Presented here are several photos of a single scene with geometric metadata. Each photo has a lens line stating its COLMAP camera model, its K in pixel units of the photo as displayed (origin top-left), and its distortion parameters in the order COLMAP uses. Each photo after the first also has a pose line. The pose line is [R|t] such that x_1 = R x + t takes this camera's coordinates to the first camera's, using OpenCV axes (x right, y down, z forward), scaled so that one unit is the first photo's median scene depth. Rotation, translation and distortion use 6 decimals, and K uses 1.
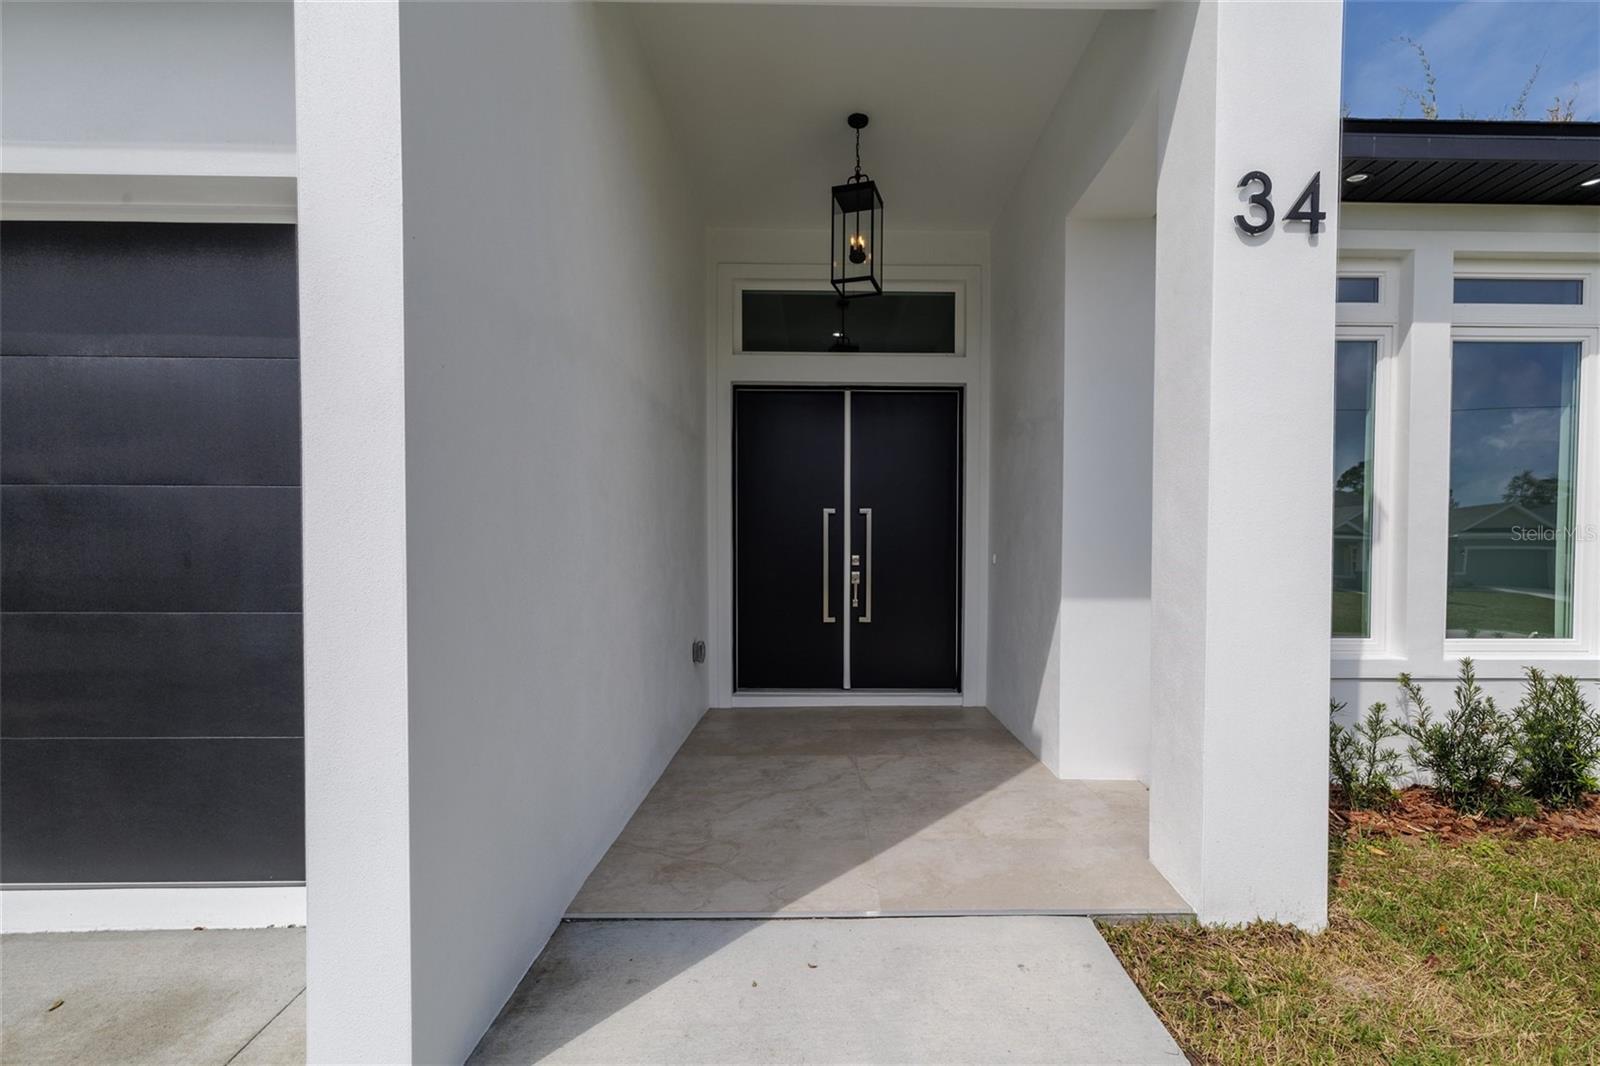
lens RADIAL K [[659.6, 0, 875.0], [0, 659.6, 574.8], [0, 0, 1]] dist [0.003049, 0.000230]
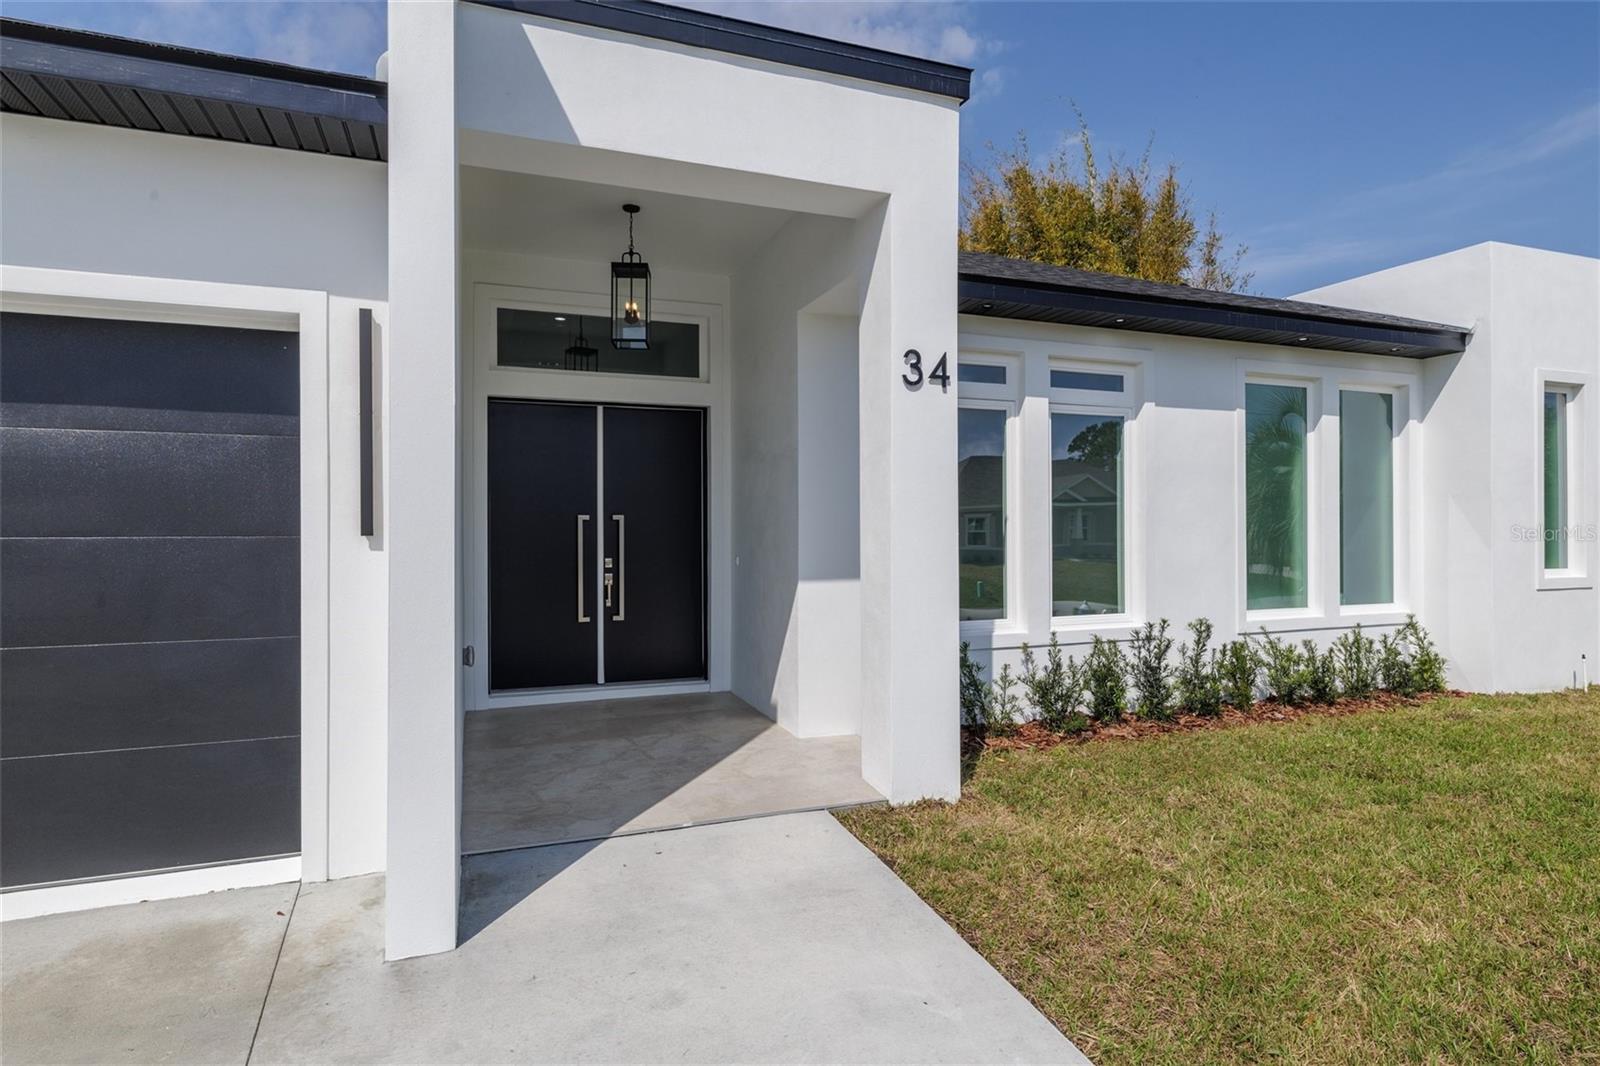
lens RADIAL K [[814.8, 0, 805.8], [0, 814.8, 530.0], [0, 0, 1]] dist [-0.000057, 0.000245]
pose [[0.950325, -0.008496, 0.311143, -0.220538], [0.014508, 0.999750, -0.017014, -0.078249], [-0.310920, 0.020683, 0.950211, -0.582494]]
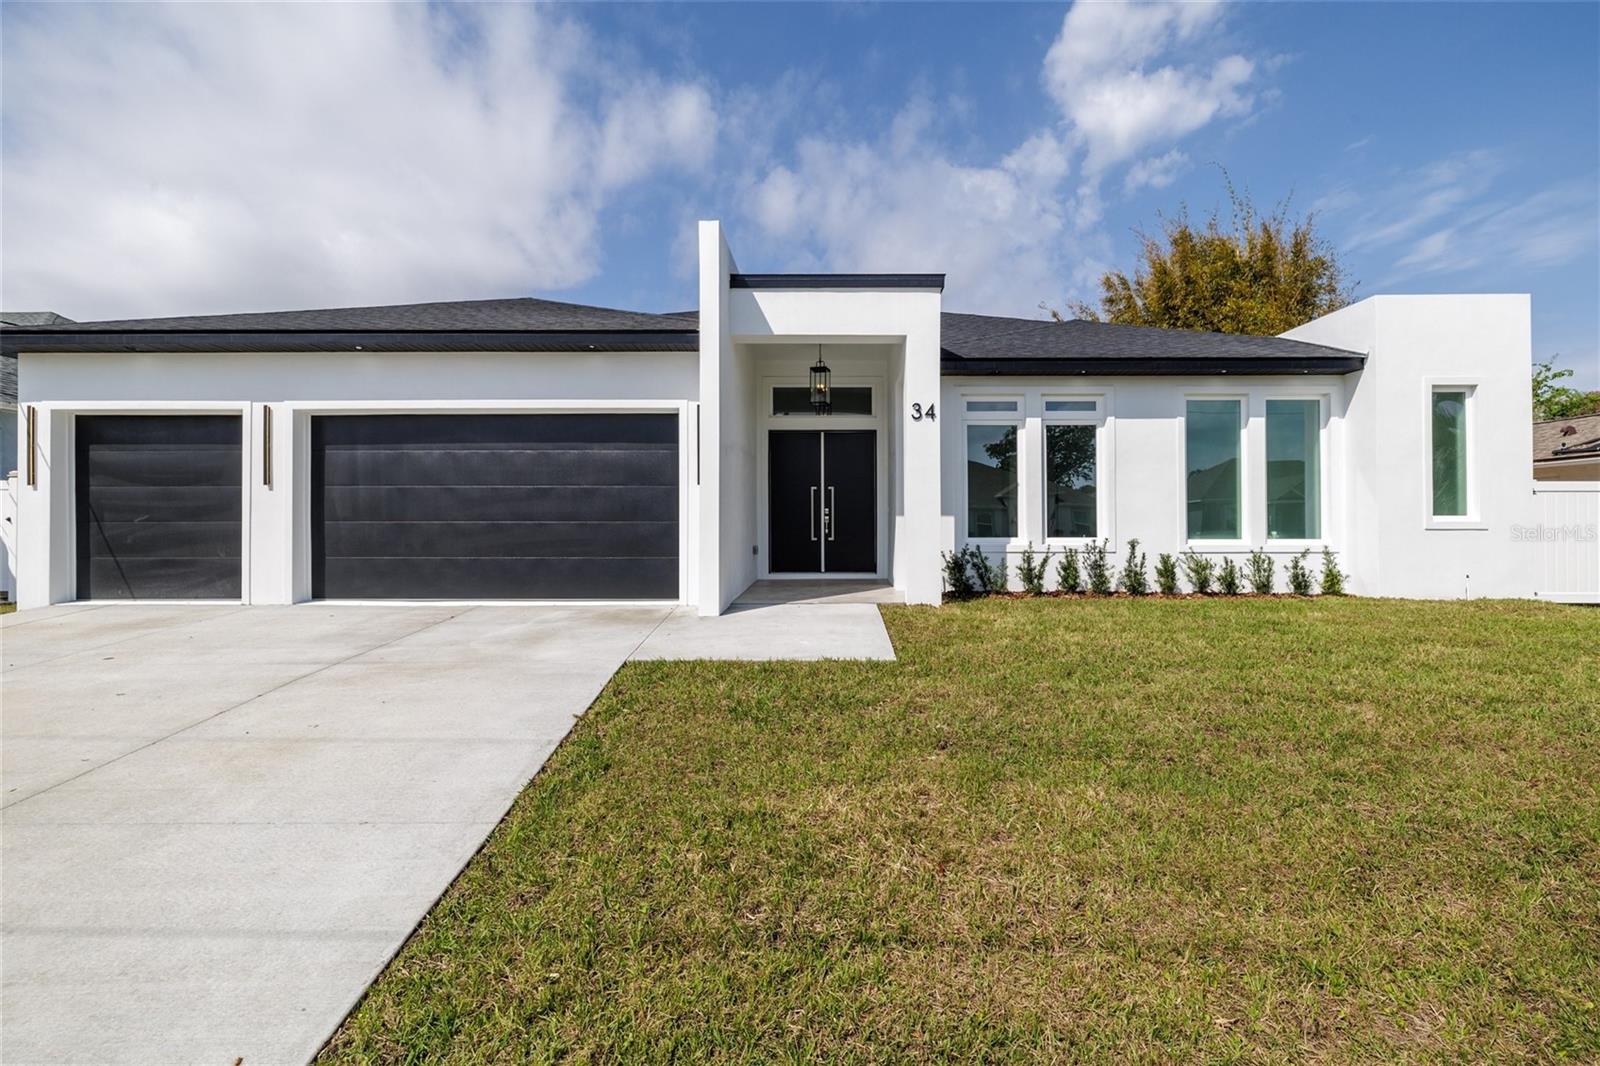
lens RADIAL K [[683.9, 0, 866.9], [0, 683.9, 525.2], [0, 0, 1]] dist [0.010118, -0.000048]
pose [[0.999541, -0.004595, -0.029954, 0.267772], [0.003985, 0.999784, -0.020395, 0.110864], [0.030041, 0.020266, 0.999343, -1.924363]]
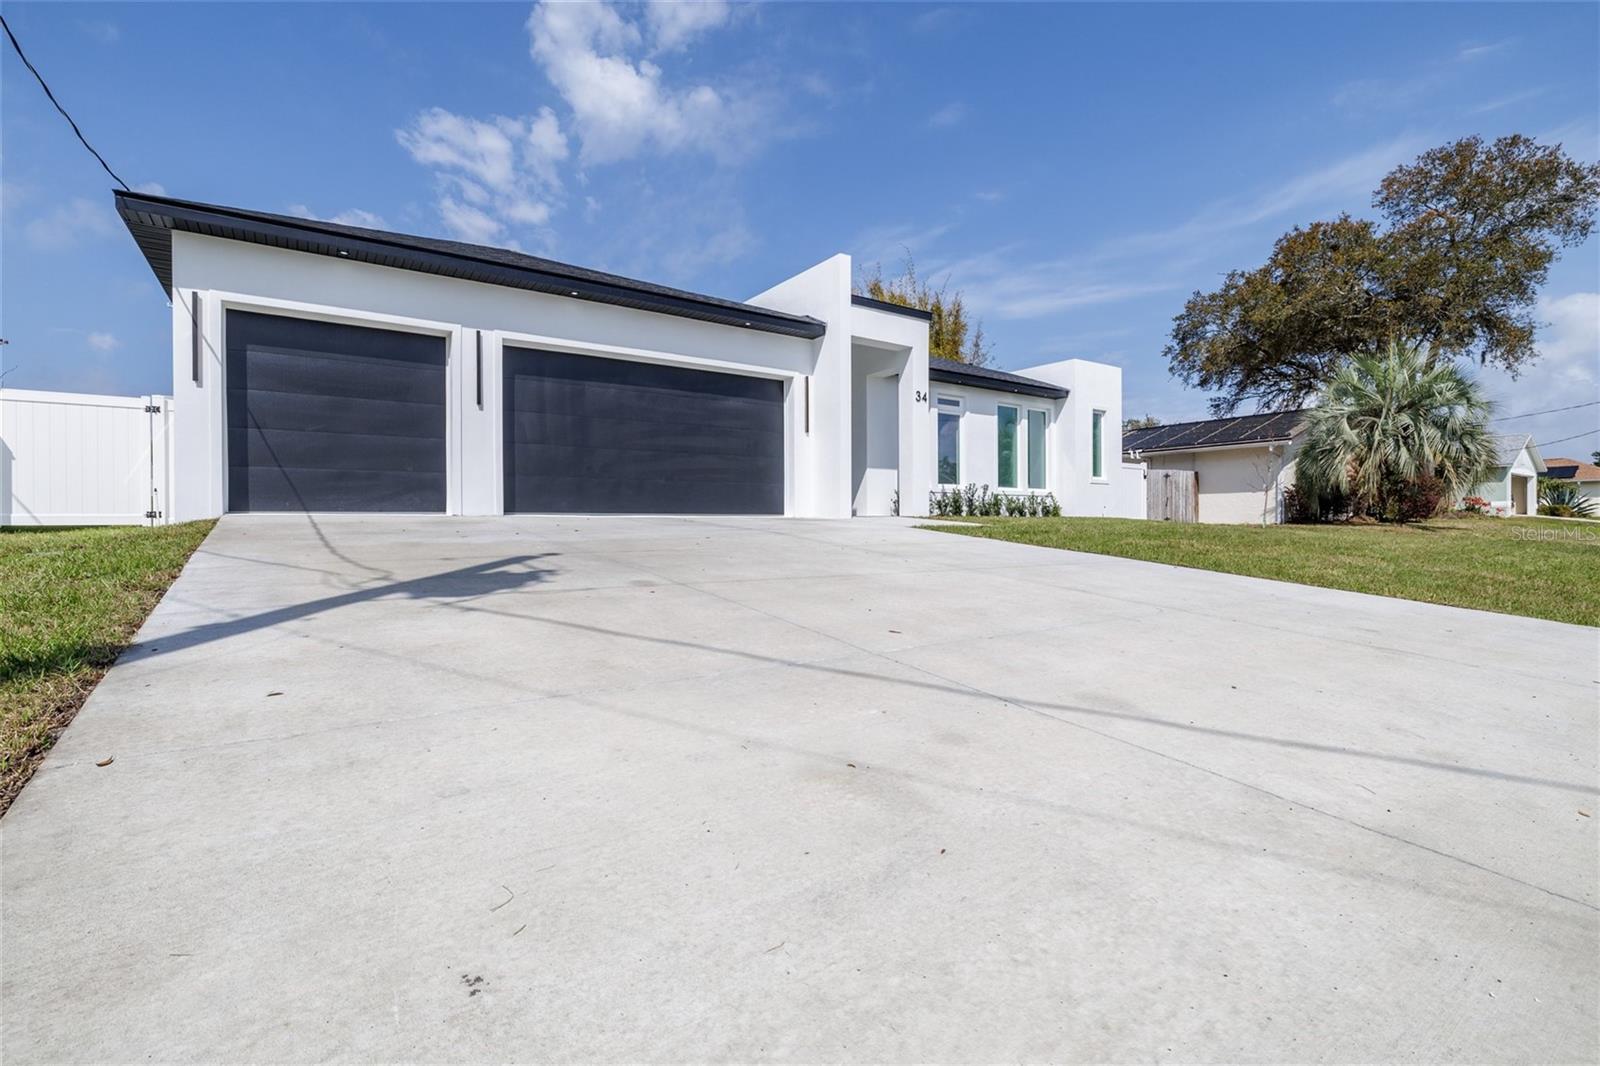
lens RADIAL K [[723.2, 0, 800.0], [0, 723.2, 533.0], [0, 0, 1]] dist [0.000815, 0.000069]
pose [[0.839726, -0.012566, 0.542865, -2.592976], [0.019348, 0.999790, -0.006785, 0.467092], [-0.542666, 0.016201, 0.839793, -2.594968]]
